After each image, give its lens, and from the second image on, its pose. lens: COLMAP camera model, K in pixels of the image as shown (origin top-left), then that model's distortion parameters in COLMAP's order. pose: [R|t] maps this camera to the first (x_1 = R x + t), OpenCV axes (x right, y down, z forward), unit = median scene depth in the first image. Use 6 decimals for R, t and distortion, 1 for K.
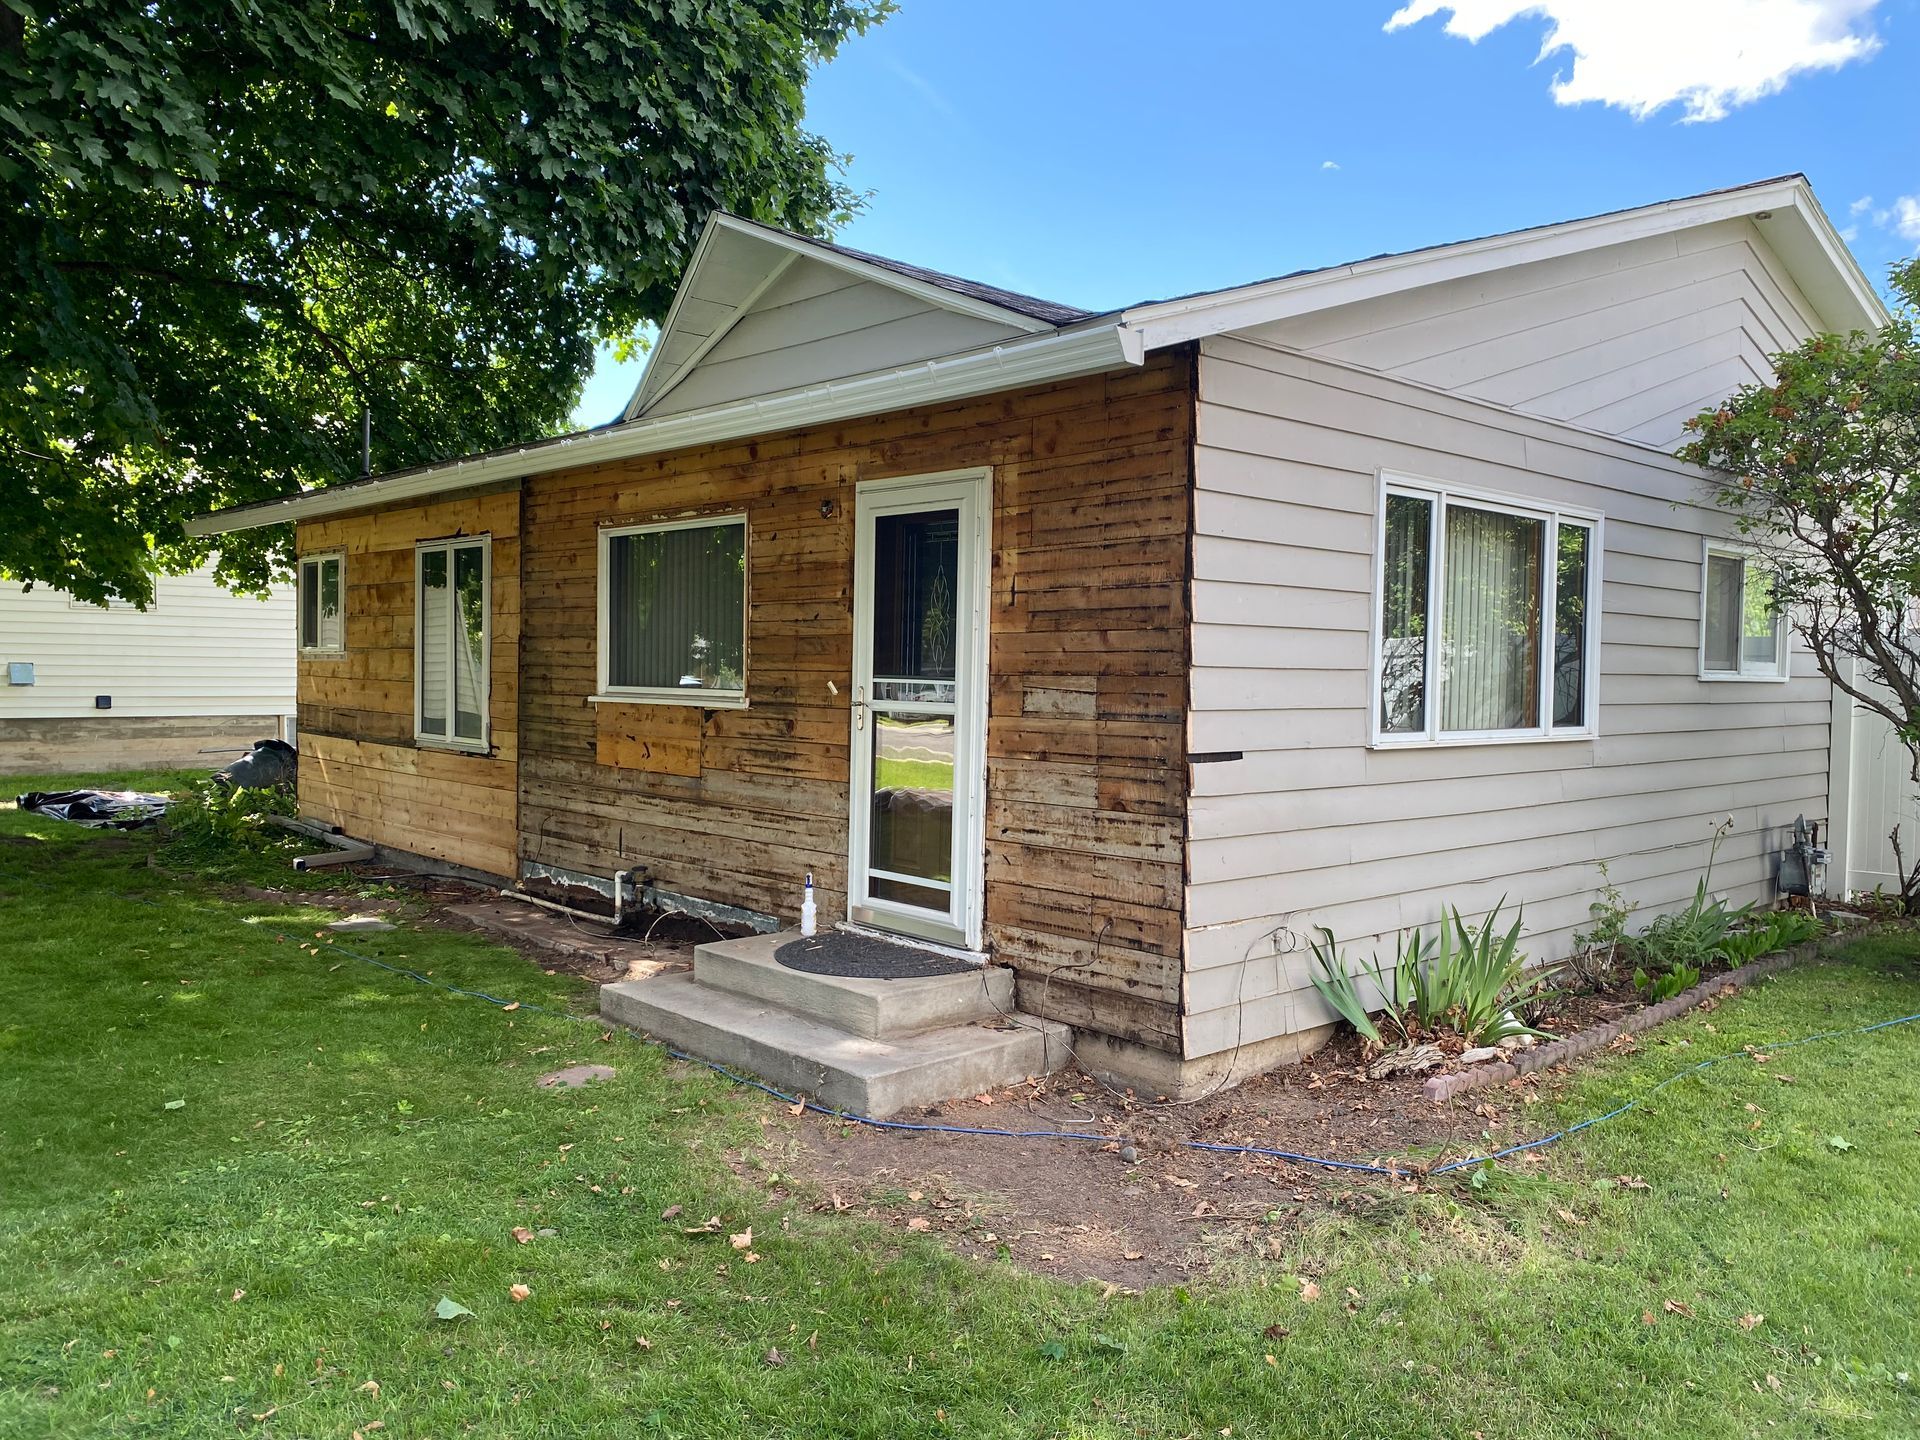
lens RADIAL K [[1466.0, 0, 971.4], [0, 1466.0, 720.9], [0, 0, 1]] dist [0.084336, -0.015475]
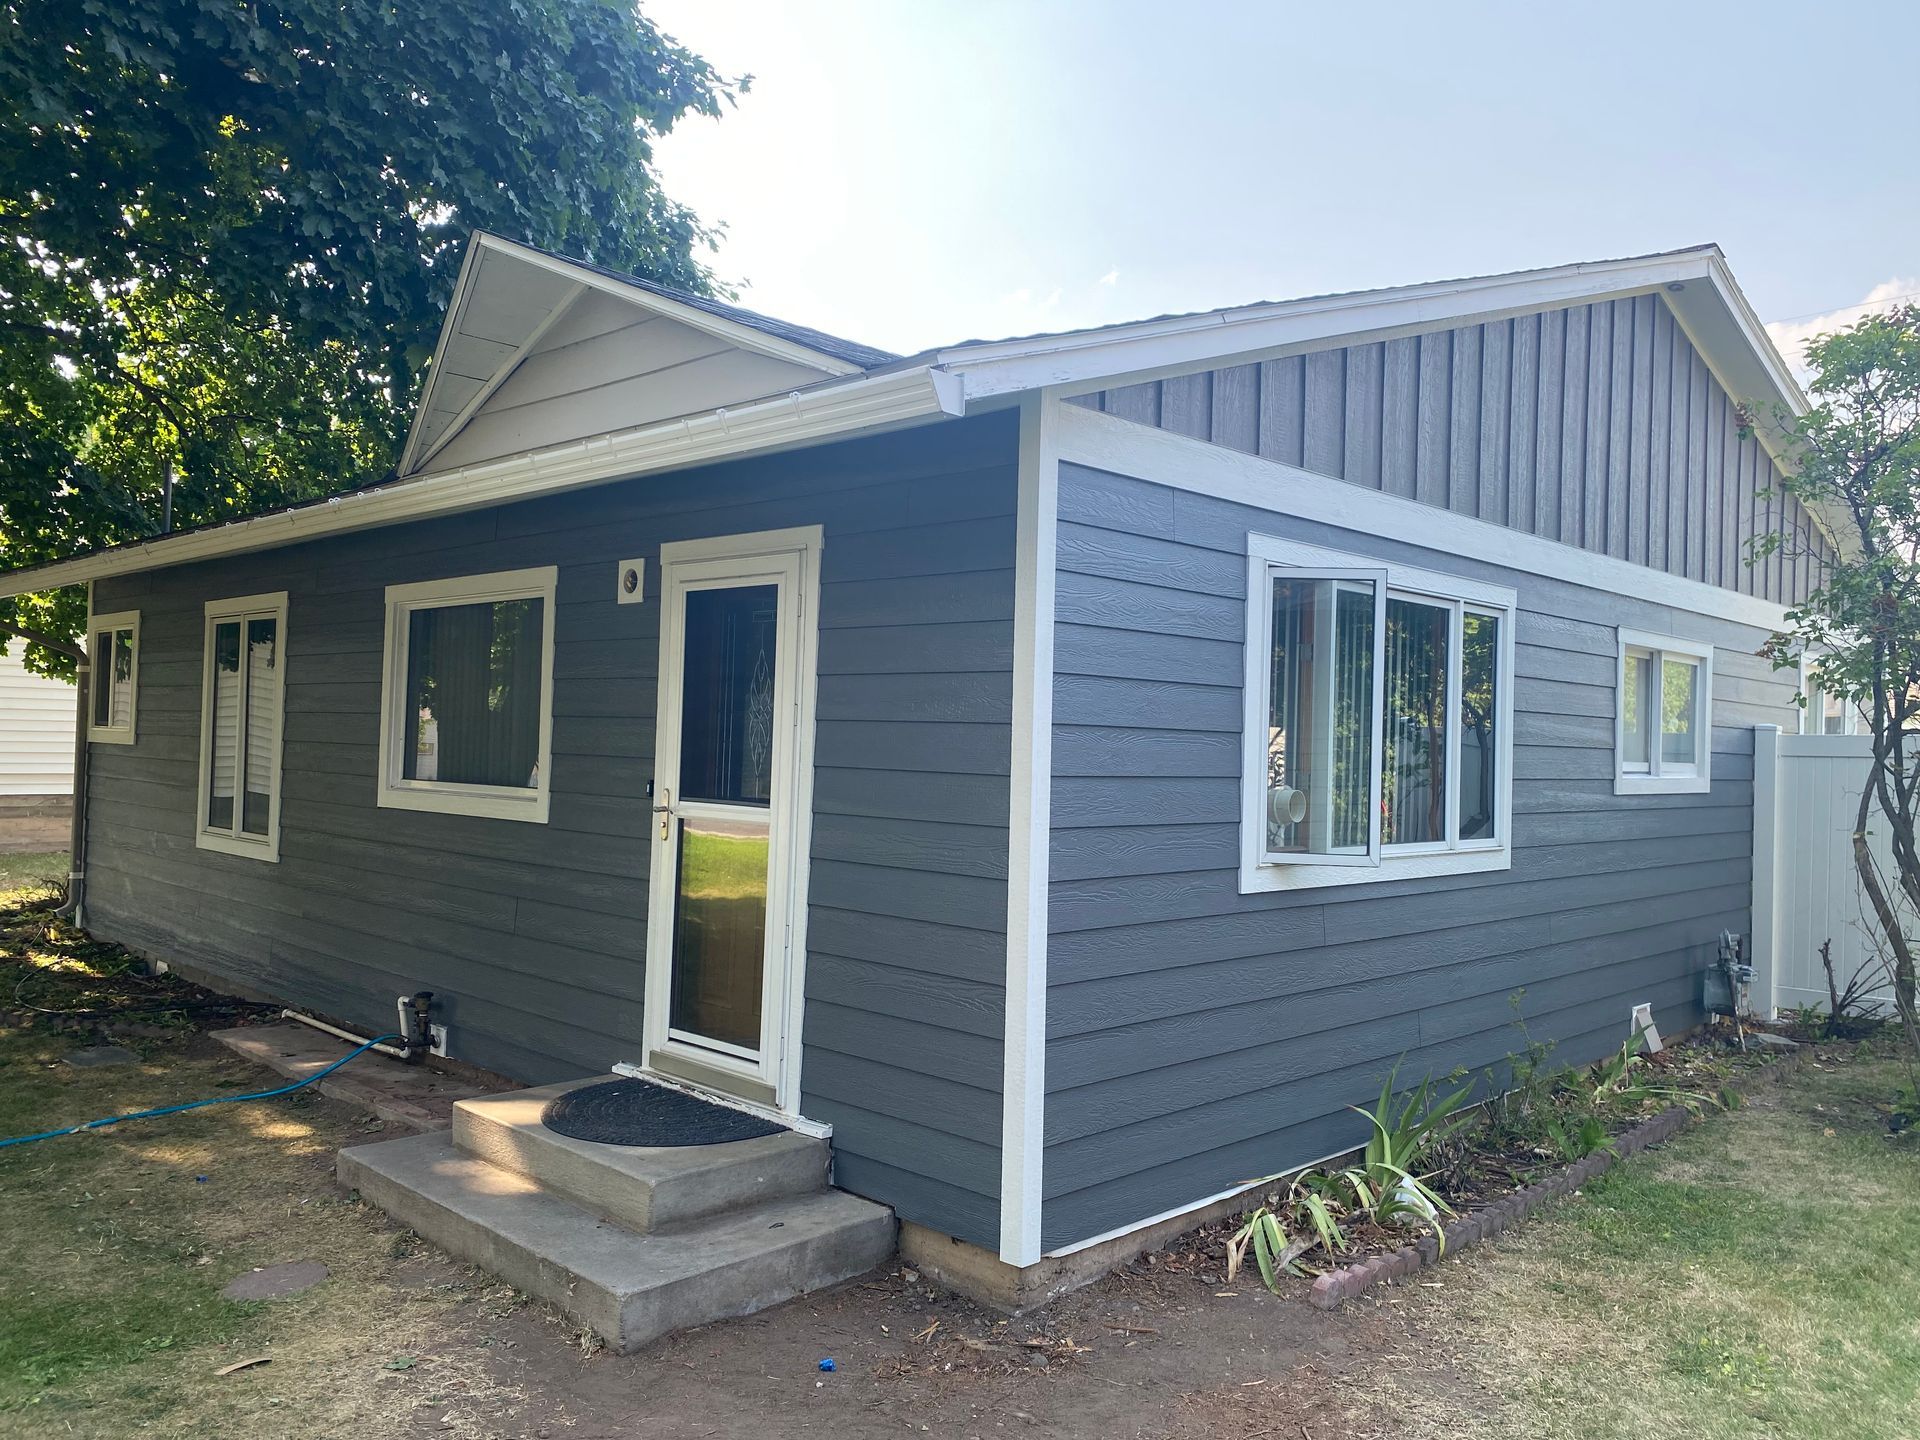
lens RADIAL K [[1466.0, 0, 951.7], [0, 1466.0, 721.9], [0, 0, 1]] dist [0.084336, -0.015475]
pose [[0.999107, 0.010815, 0.040832, 0.058835], [-0.008843, 0.998799, -0.048187, -0.024411], [-0.041304, 0.047783, 0.998003, 0.145199]]
